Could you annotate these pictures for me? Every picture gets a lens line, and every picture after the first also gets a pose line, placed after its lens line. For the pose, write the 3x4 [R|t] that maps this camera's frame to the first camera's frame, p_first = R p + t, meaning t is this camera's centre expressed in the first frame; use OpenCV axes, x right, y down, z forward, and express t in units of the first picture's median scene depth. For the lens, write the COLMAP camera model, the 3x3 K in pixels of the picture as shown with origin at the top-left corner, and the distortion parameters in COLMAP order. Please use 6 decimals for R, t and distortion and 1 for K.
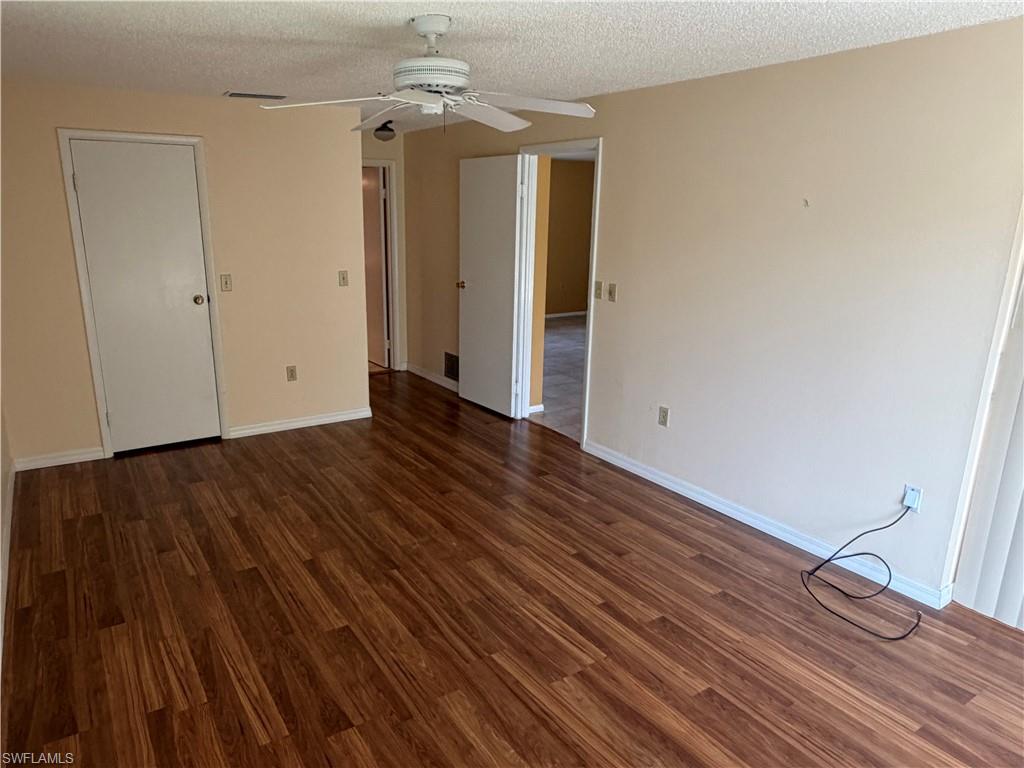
lens RADIAL K [[675.5, 0, 467.6], [0, 675.5, 385.8], [0, 0, 1]] dist [0.000125, -0.000714]
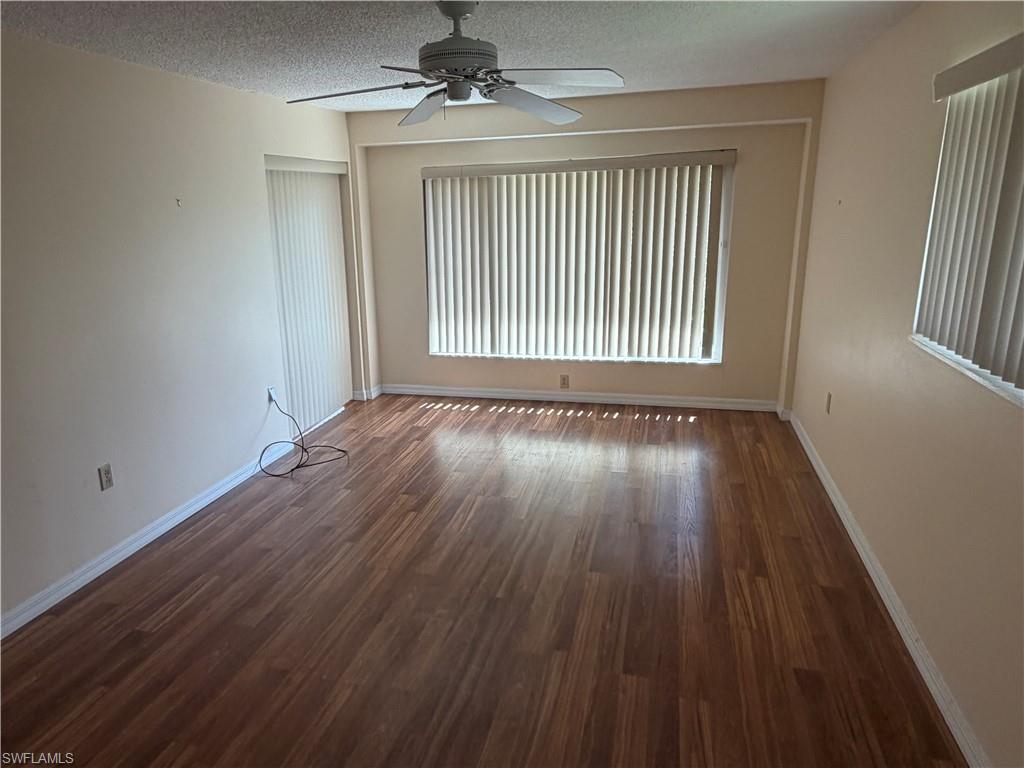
lens RADIAL K [[675.5, 0, 467.6], [0, 675.5, 385.8], [0, 0, 1]] dist [0.000125, -0.000714]
pose [[-0.666955, -0.178205, 0.723473, -0.712351], [0.215813, 0.883154, 0.416491, -0.377509], [-0.713159, 0.433915, -0.550565, 1.455783]]
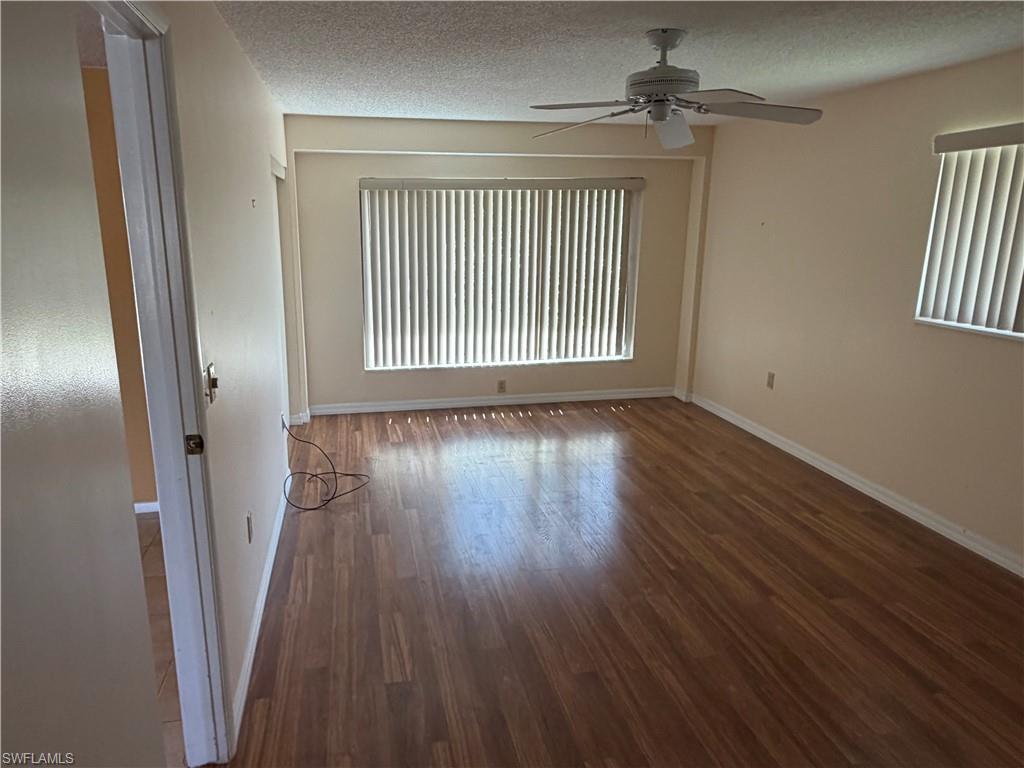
lens RADIAL K [[675.5, 0, 467.6], [0, 675.5, 385.8], [0, 0, 1]] dist [0.000125, -0.000714]
pose [[-0.929306, -0.092589, 0.357515, -0.164198], [0.090185, 0.881860, 0.462806, -0.475155], [-0.358129, 0.462332, -0.811168, 1.860796]]
